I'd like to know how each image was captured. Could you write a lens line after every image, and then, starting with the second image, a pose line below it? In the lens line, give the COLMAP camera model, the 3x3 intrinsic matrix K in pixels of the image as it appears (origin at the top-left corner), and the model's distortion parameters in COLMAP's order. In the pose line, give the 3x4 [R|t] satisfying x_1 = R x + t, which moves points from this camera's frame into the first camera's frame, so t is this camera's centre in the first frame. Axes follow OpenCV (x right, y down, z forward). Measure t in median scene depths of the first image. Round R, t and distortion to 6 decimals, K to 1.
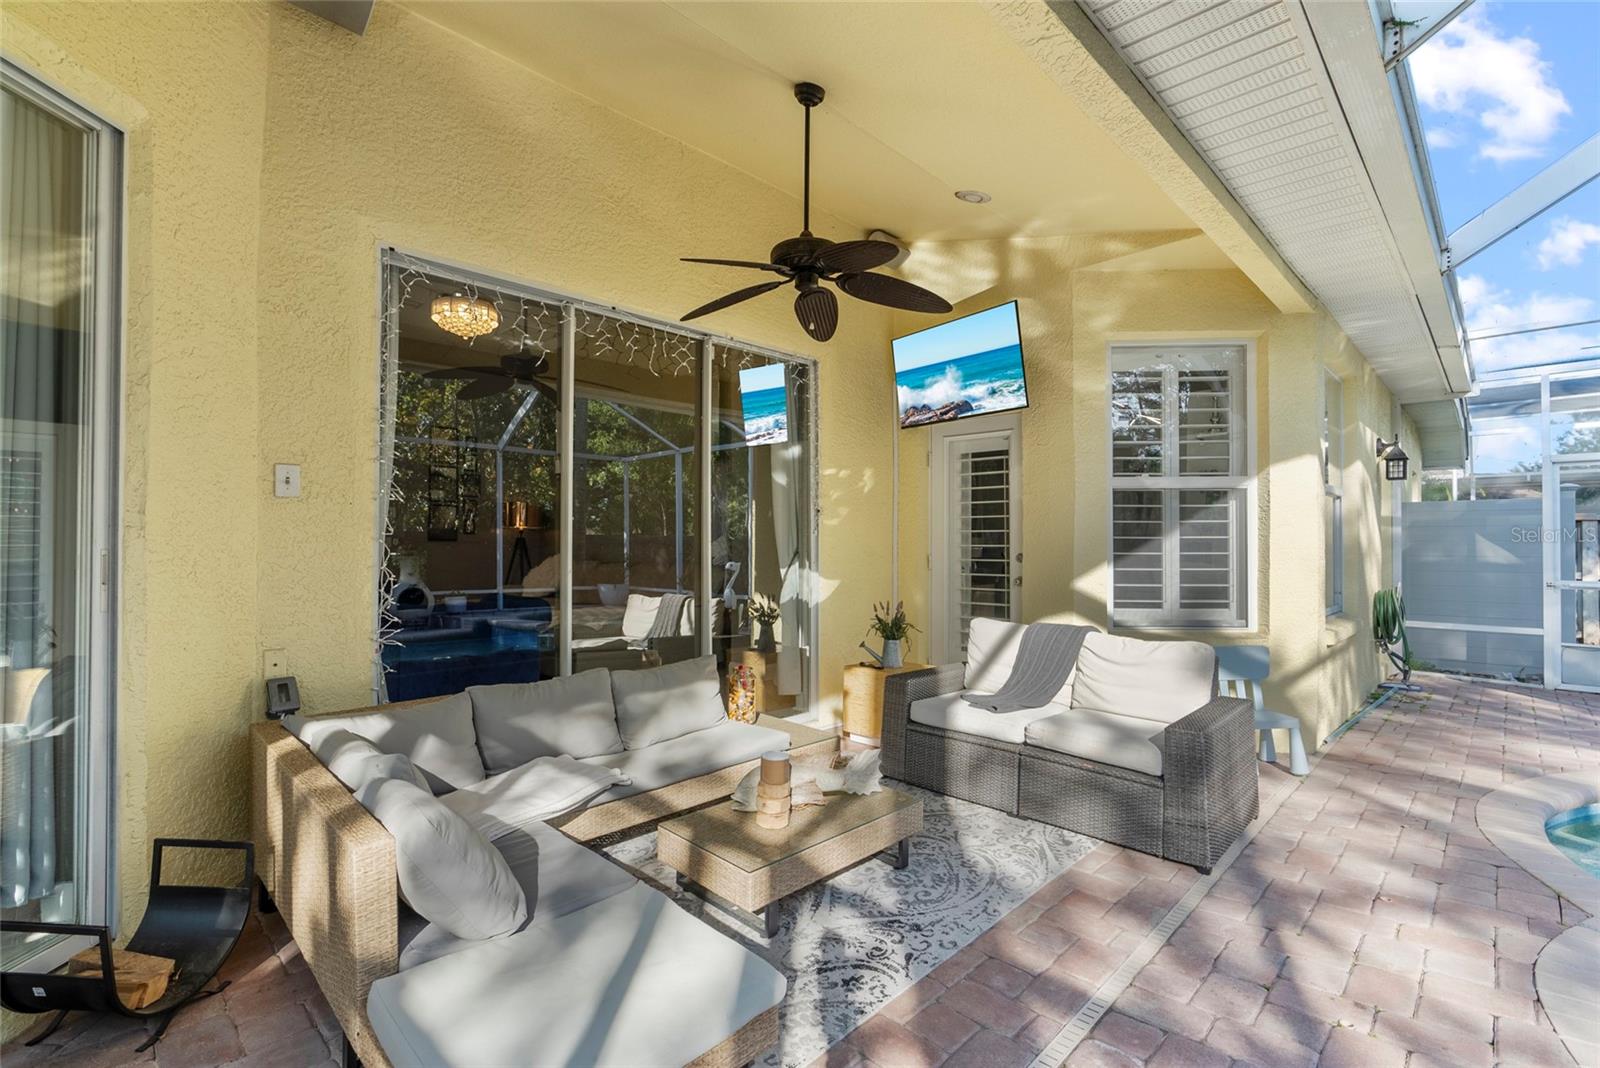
lens RADIAL K [[730.4, 0, 795.9], [0, 730.4, 536.2], [0, 0, 1]] dist [-0.004284, -0.000149]
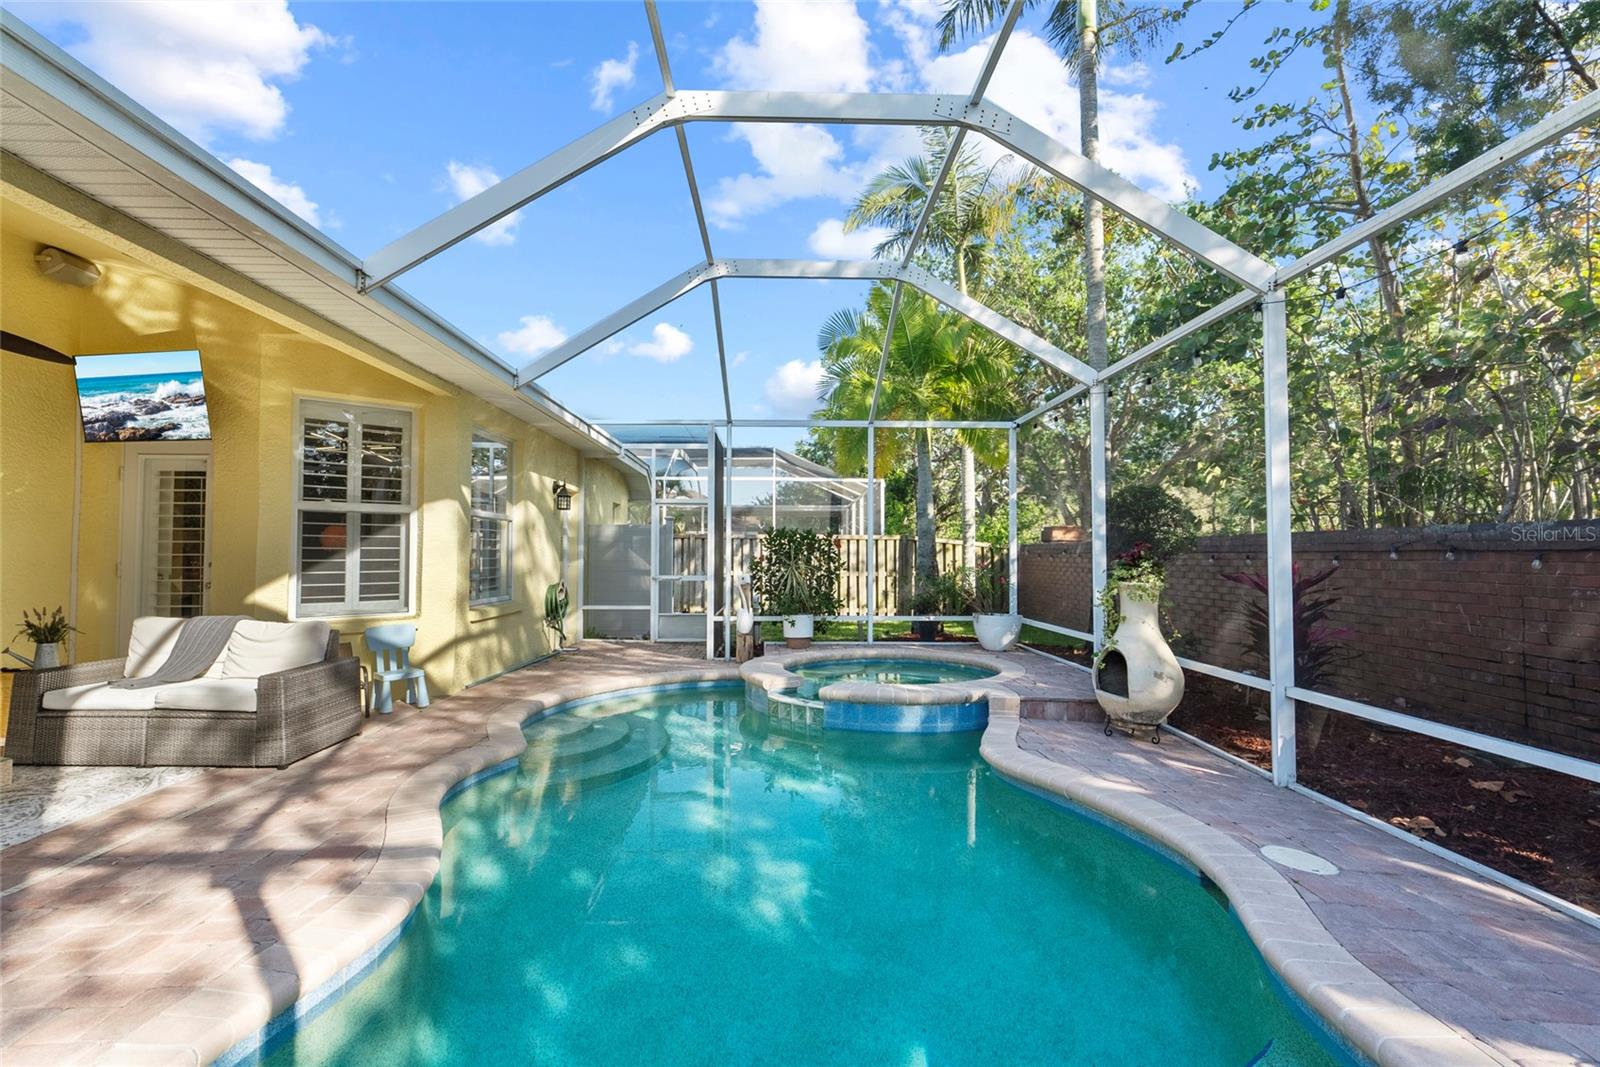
lens RADIAL K [[730.4, 0, 798.8], [0, 730.4, 533.5], [0, 0, 1]] dist [-0.004284, -0.000149]
pose [[0.698245, 0.017427, 0.715647, 0.132562], [-0.006572, 0.999818, -0.017935, -0.006608], [-0.715829, 0.007819, 0.698232, -0.512395]]
